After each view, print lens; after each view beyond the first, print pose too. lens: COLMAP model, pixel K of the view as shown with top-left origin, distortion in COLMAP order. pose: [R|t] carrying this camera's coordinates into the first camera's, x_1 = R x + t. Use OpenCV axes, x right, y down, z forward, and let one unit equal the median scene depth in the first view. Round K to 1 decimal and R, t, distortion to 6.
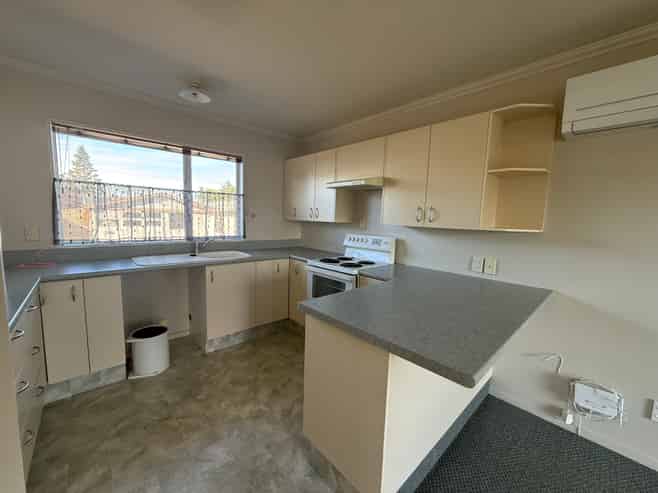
lens RADIAL K [[263.1, 0, 329.0], [0, 263.1, 246.5], [0, 0, 1]] dist [0.000086, 0.000207]
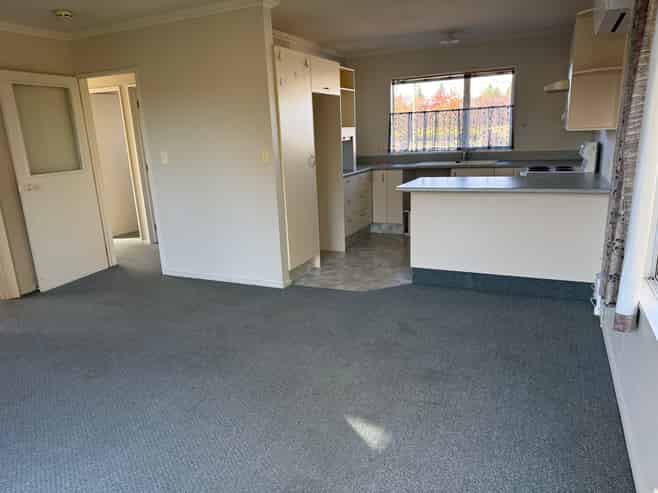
lens RADIAL K [[458.8, 0, 329.0], [0, 458.8, 246.5], [0, 0, 1]] dist [0.076098, -0.000192]
pose [[0.376249, 0.177982, -0.909263, 1.518201], [-0.050226, 0.983851, 0.171798, 0.089642], [0.925156, -0.018970, 0.379113, -0.484753]]
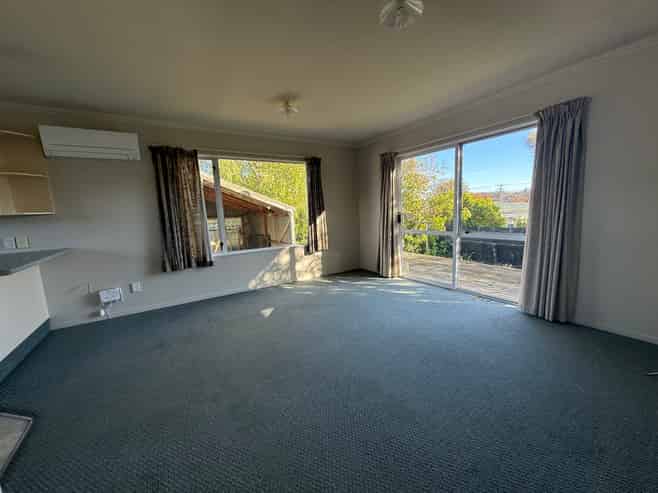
lens RADIAL K [[263.1, 0, 329.0], [0, 263.1, 246.5], [0, 0, 1]] dist [0.000086, 0.000207]
pose [[0.165280, -0.186596, 0.968434, -0.378179], [0.155166, 0.974630, 0.161308, 0.099985], [-0.973964, 0.123607, 0.190040, -0.681478]]
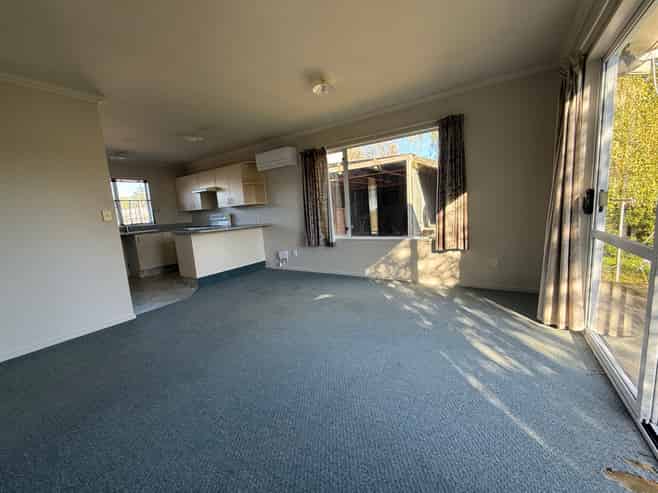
lens RADIAL K [[263.1, 0, 329.0], [0, 263.1, 246.5], [0, 0, 1]] dist [0.000086, 0.000207]
pose [[0.964822, -0.129693, 0.228689, 0.543804], [0.124573, 0.991530, 0.036749, 0.281096], [-0.231518, -0.006967, 0.972806, -1.421429]]
